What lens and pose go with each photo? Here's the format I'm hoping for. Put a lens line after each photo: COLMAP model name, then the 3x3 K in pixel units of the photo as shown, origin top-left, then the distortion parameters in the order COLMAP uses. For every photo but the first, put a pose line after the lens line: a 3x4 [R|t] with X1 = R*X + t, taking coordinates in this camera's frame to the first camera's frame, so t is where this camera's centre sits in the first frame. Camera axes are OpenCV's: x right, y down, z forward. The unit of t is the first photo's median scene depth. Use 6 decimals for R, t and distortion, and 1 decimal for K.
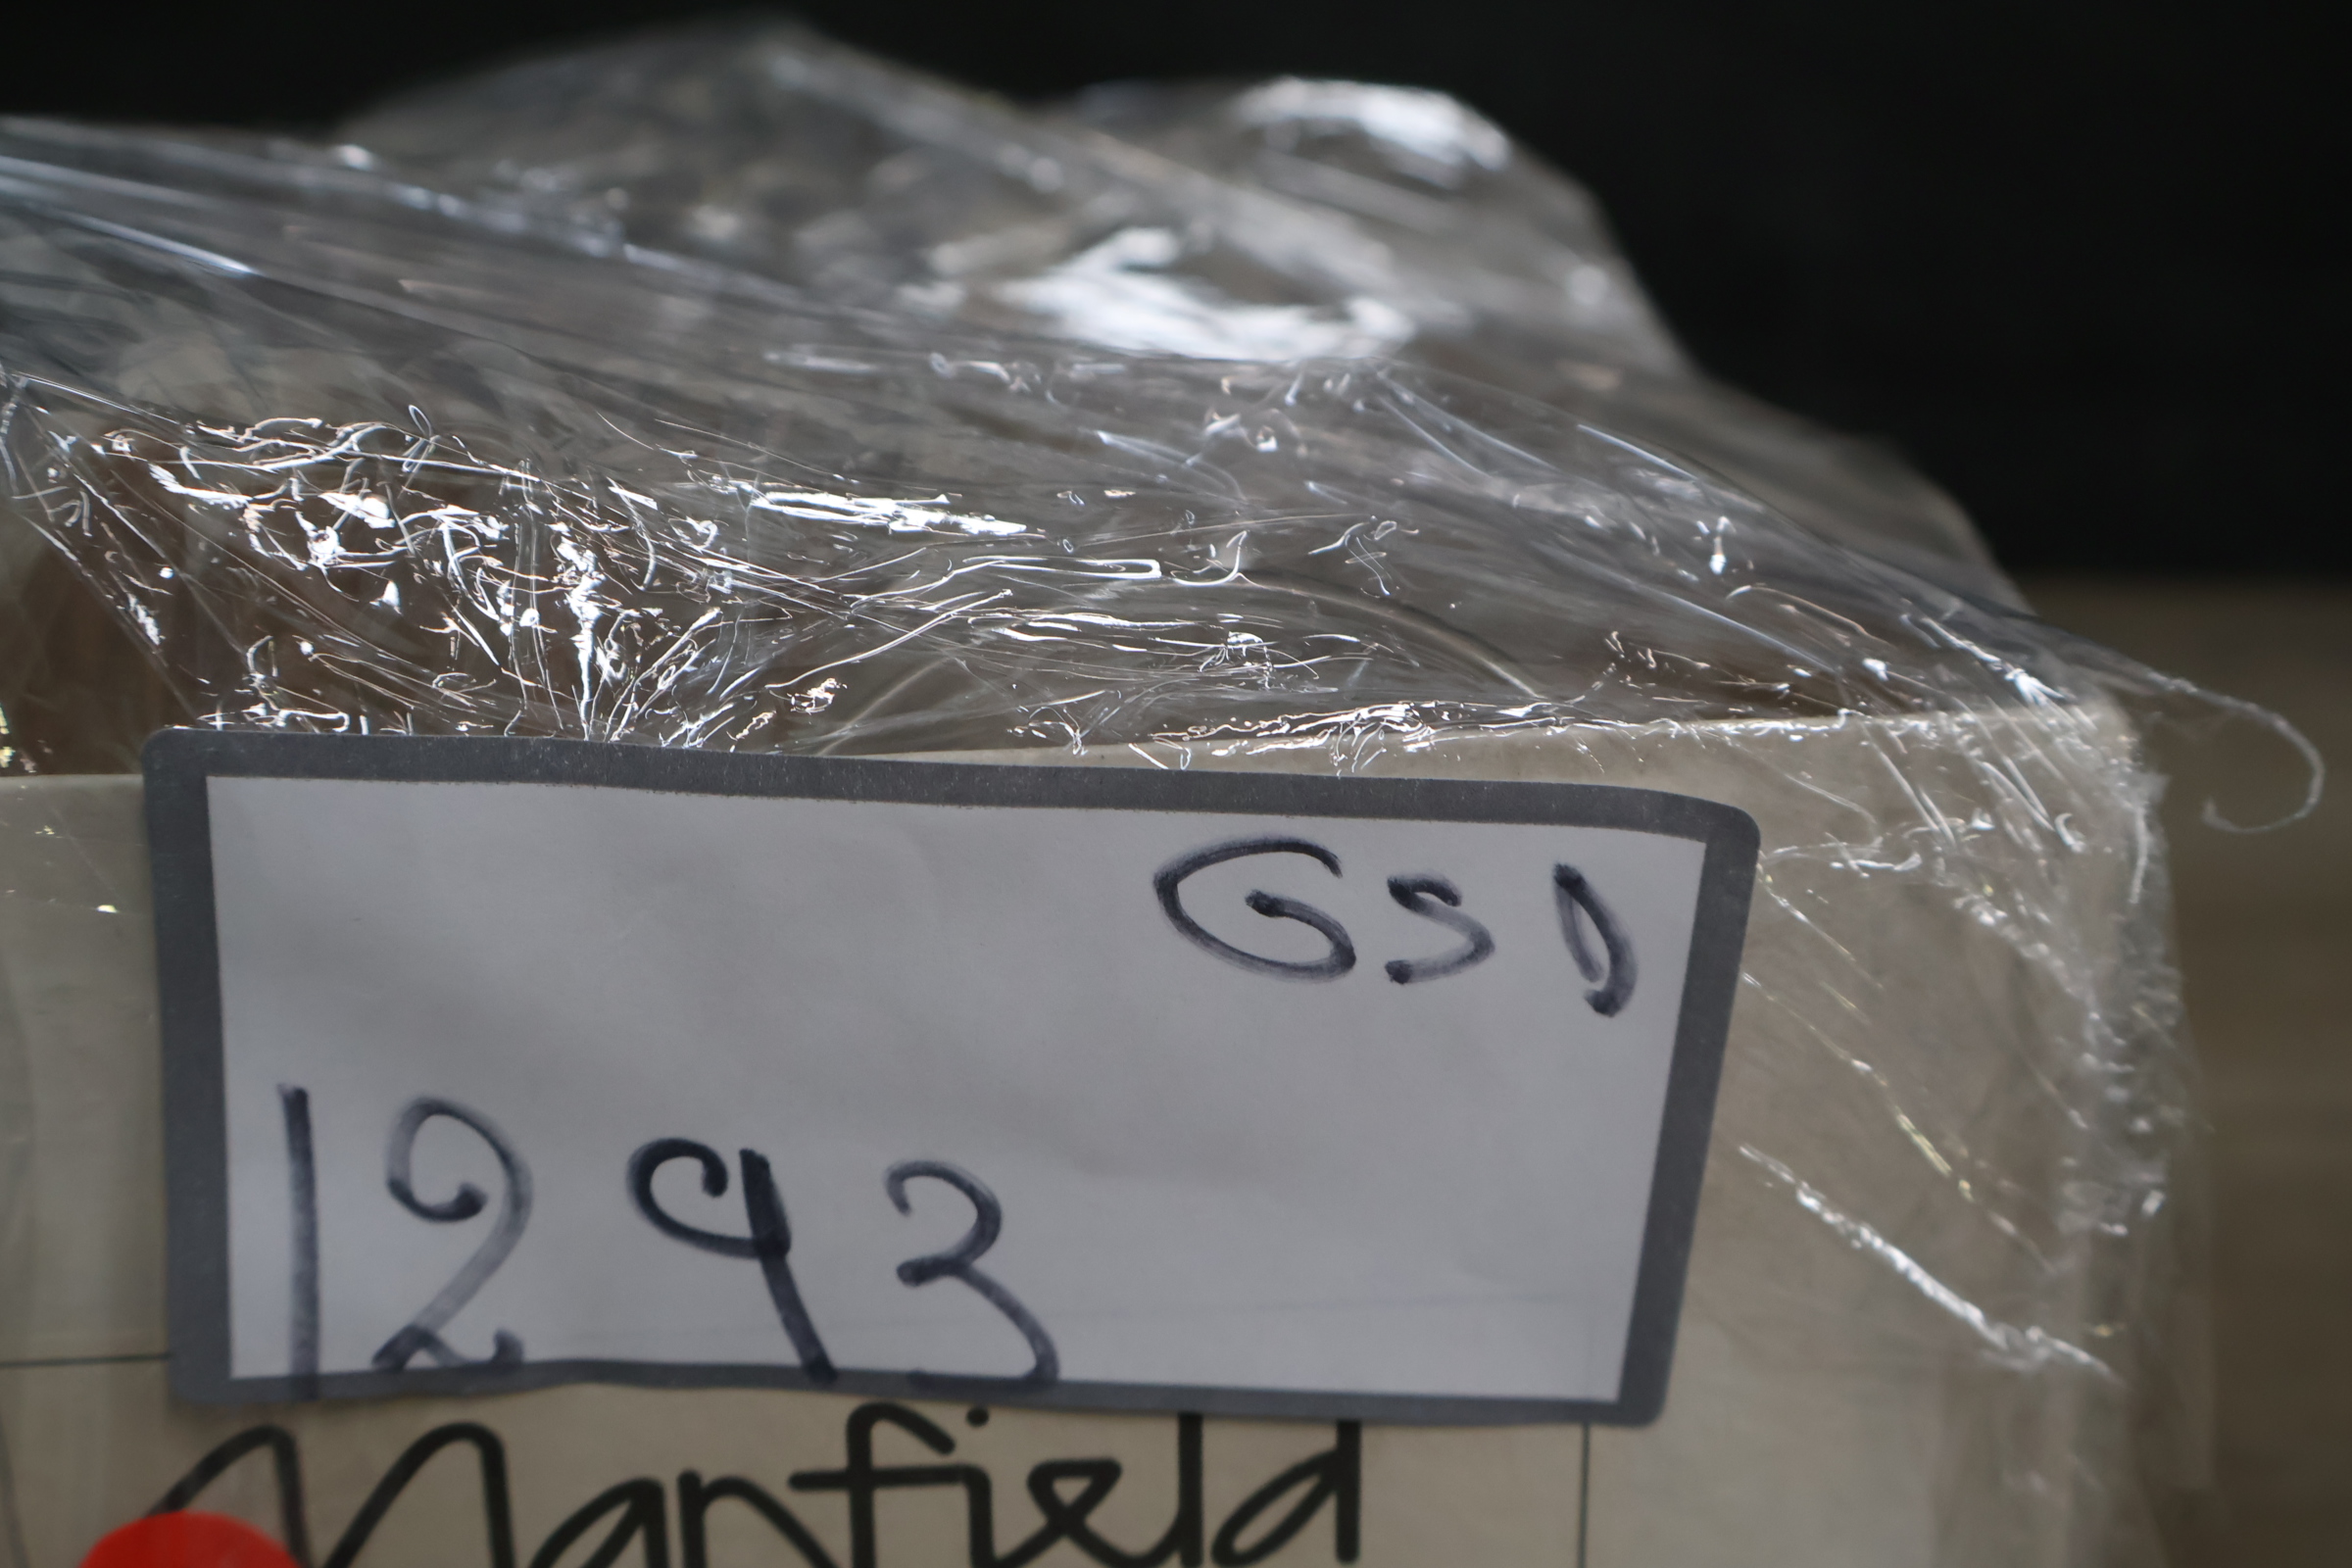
lens RADIAL K [[2650.0, 0, 1178.6], [0, 2650.0, 783.7], [0, 0, 1]] dist [0.013477, 0.000000]
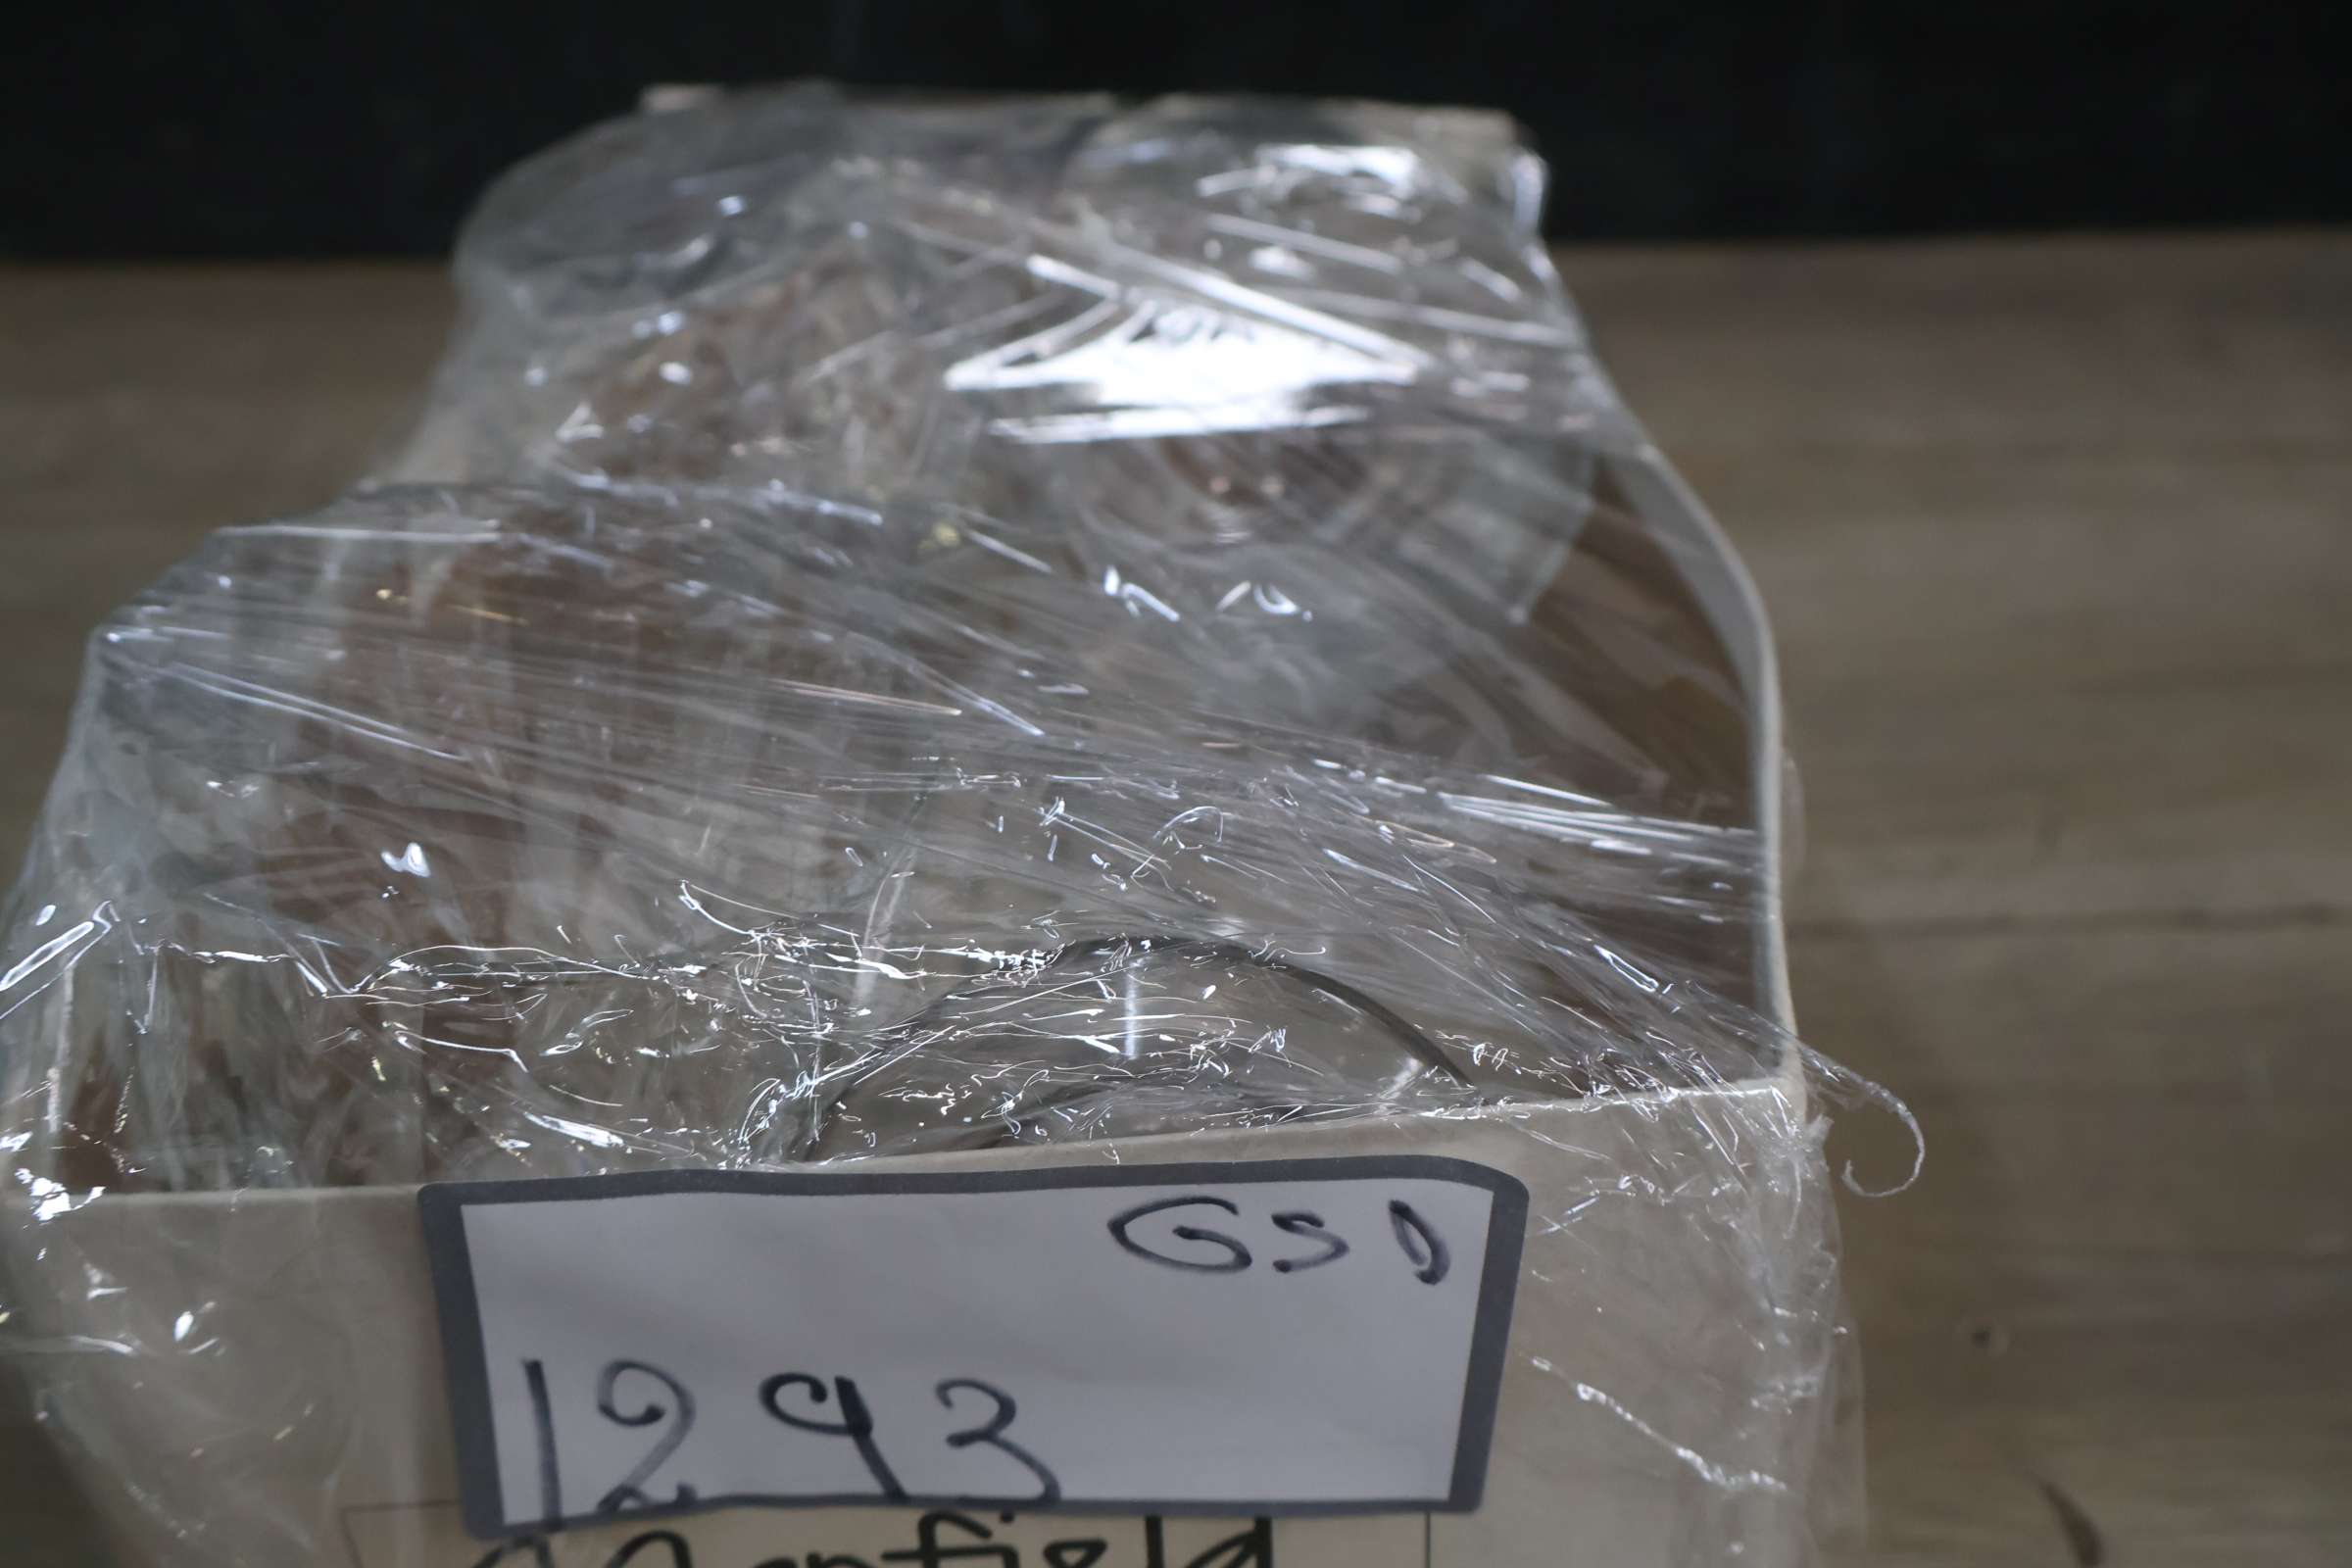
lens RADIAL K [[2650.0, 0, 1174.5], [0, 2650.0, 784.5], [0, 0, 1]] dist [0.013477, 0.000000]
pose [[0.998875, -0.015998, -0.044645, 0.091258], [0.026187, 0.970916, 0.237983, -0.516516], [0.039540, -0.238885, 0.970243, -0.328317]]
